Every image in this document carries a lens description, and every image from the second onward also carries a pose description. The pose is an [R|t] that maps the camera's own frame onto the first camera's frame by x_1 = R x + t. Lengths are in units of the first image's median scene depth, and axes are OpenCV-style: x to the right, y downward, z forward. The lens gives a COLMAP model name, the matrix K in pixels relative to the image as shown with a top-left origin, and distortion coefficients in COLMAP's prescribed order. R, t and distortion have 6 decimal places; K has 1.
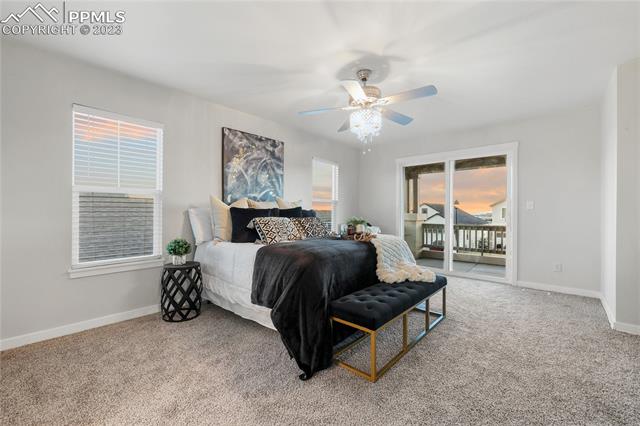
lens RADIAL K [[271.3, 0, 319.1], [0, 271.3, 210.2], [0, 0, 1]] dist [0.001479, 0.000685]
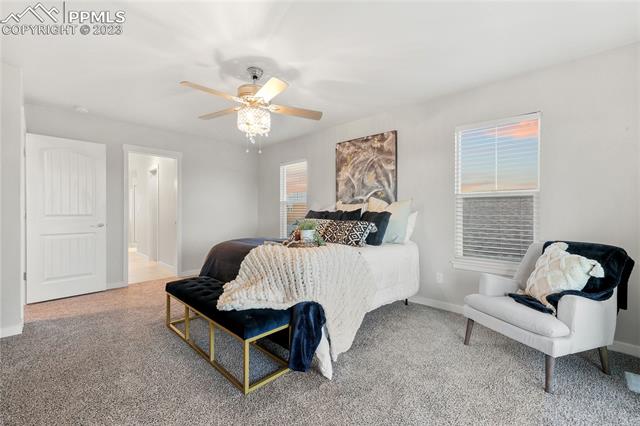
lens RADIAL K [[271.3, 0, 319.1], [0, 271.3, 210.2], [0, 0, 1]] dist [0.001479, 0.000685]
pose [[-0.038285, -0.003041, -0.999262, 0.774629], [0.008072, 0.999962, -0.003352, -0.005970], [0.999234, -0.008195, -0.038259, 0.874727]]
